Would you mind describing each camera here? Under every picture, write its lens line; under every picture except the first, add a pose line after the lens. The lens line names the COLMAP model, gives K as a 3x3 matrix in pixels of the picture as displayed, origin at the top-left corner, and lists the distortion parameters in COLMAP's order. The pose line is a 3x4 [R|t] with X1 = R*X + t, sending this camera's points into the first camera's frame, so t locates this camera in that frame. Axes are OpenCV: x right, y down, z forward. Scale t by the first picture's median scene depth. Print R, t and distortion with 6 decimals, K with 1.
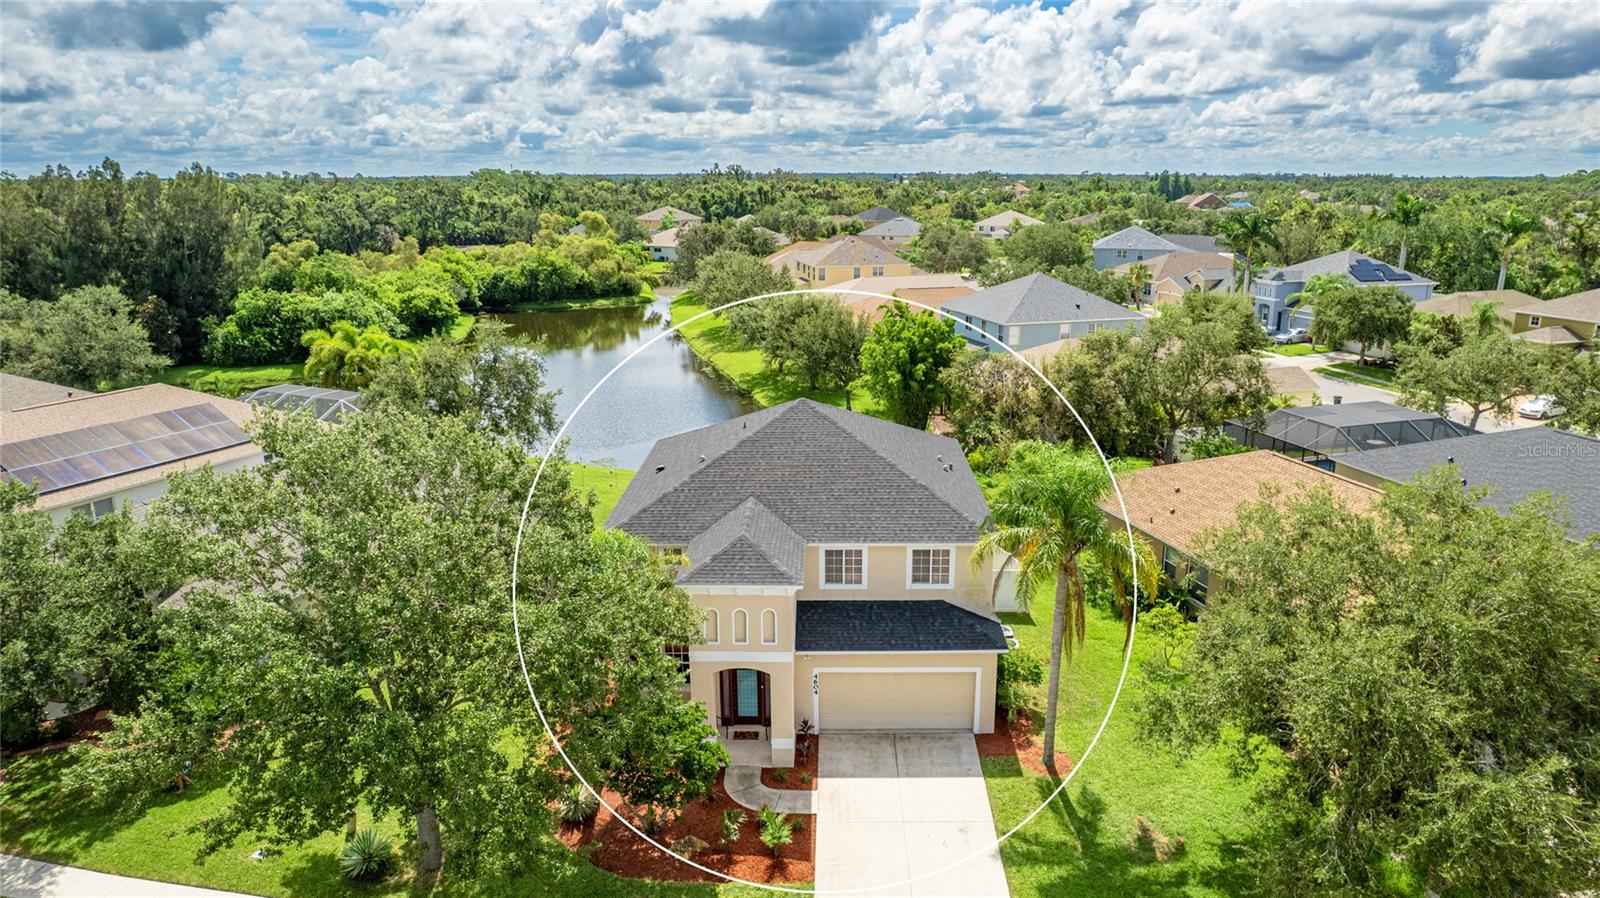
lens RADIAL K [[1027.5, 0, 835.8], [0, 1027.5, 450.1], [0, 0, 1]] dist [-0.071485, 0.056654]
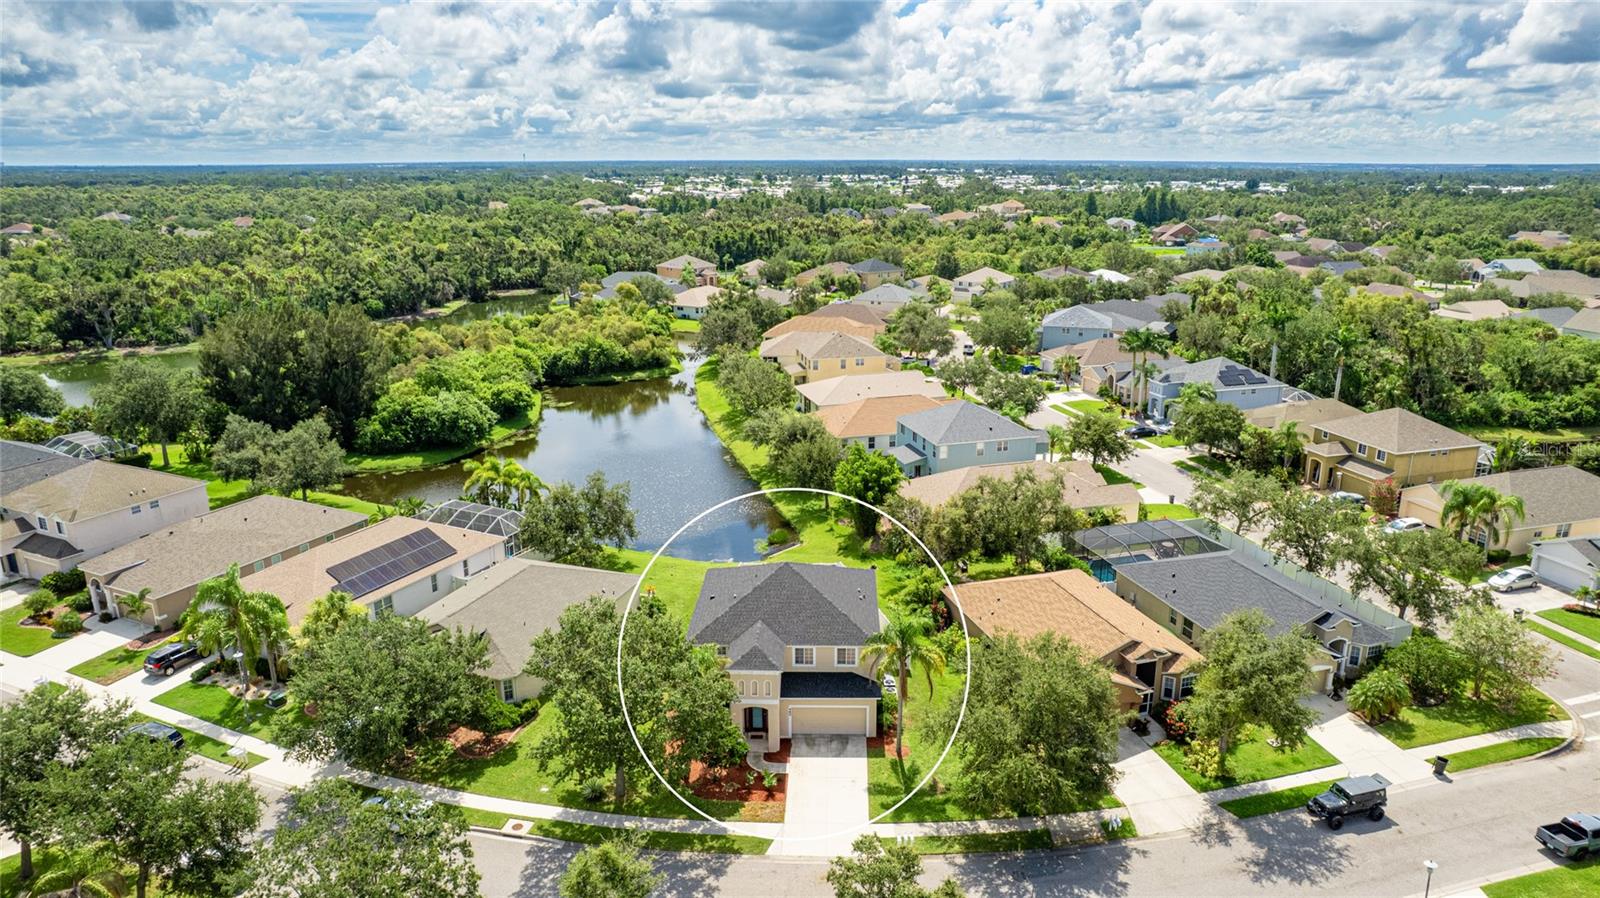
lens RADIAL K [[1027.5, 0, 835.8], [0, 1027.5, 450.1], [0, 0, 1]] dist [-0.071485, 0.056654]
pose [[0.999952, 0.005299, -0.008231, 0.027935], [-0.005159, 0.999845, 0.016861, -0.108975], [0.008319, -0.016818, 0.999824, -0.342324]]
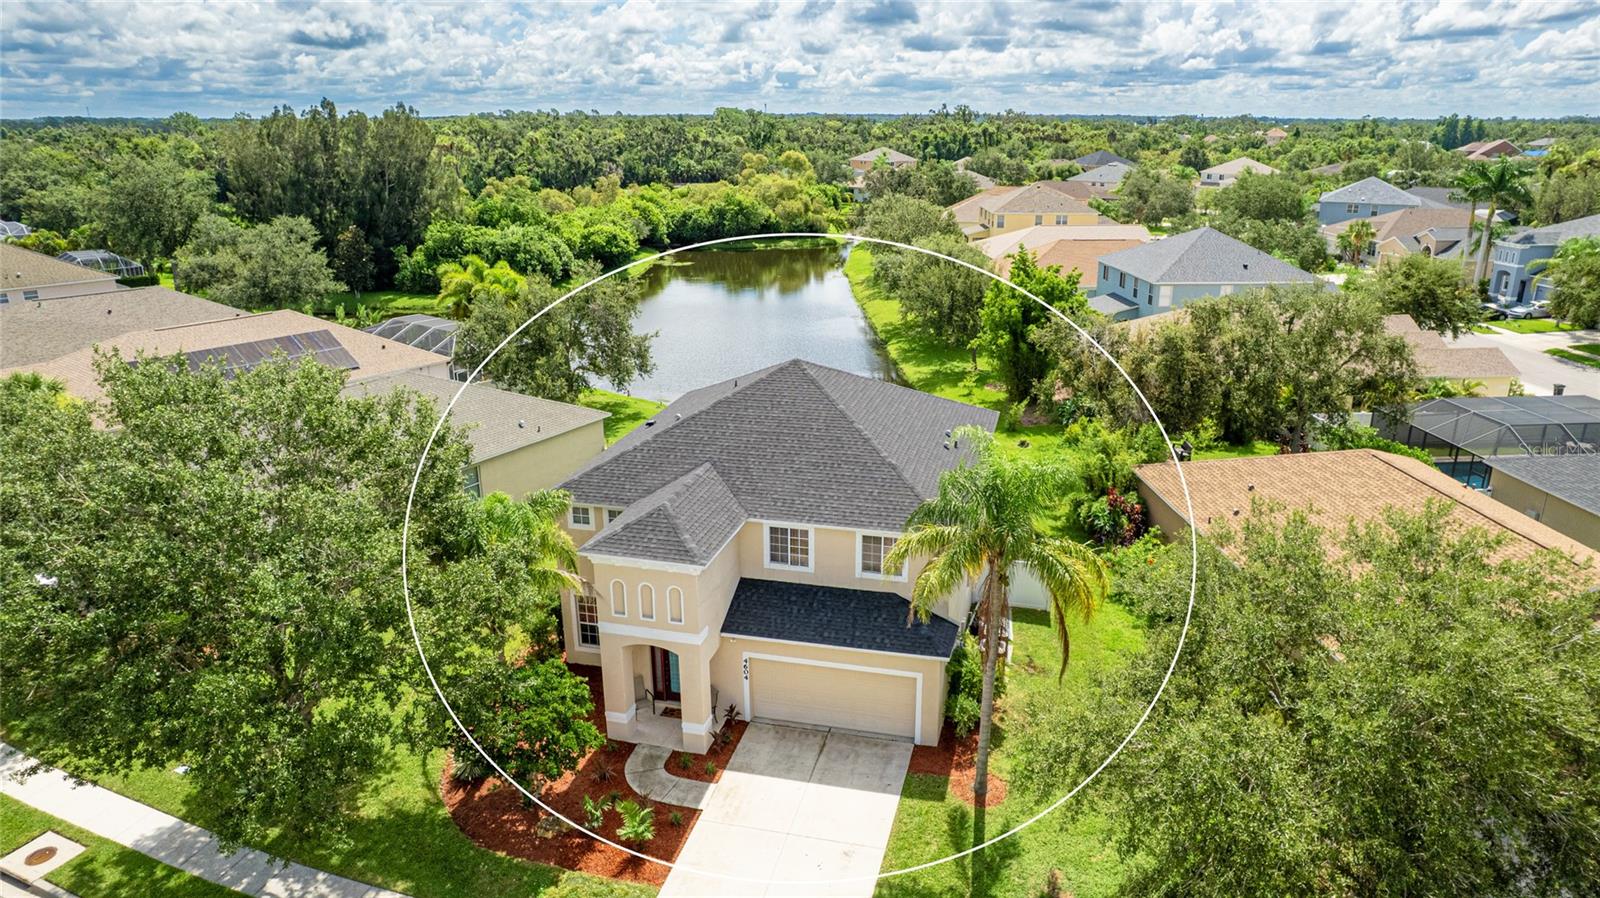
lens RADIAL K [[1027.5, 0, 835.8], [0, 1027.5, 450.1], [0, 0, 1]] dist [-0.071485, 0.056654]
pose [[0.972192, 0.074372, -0.222061, 0.079530], [-0.062285, 0.996195, 0.060956, -0.010053], [0.225749, -0.045430, 0.973126, 0.038007]]
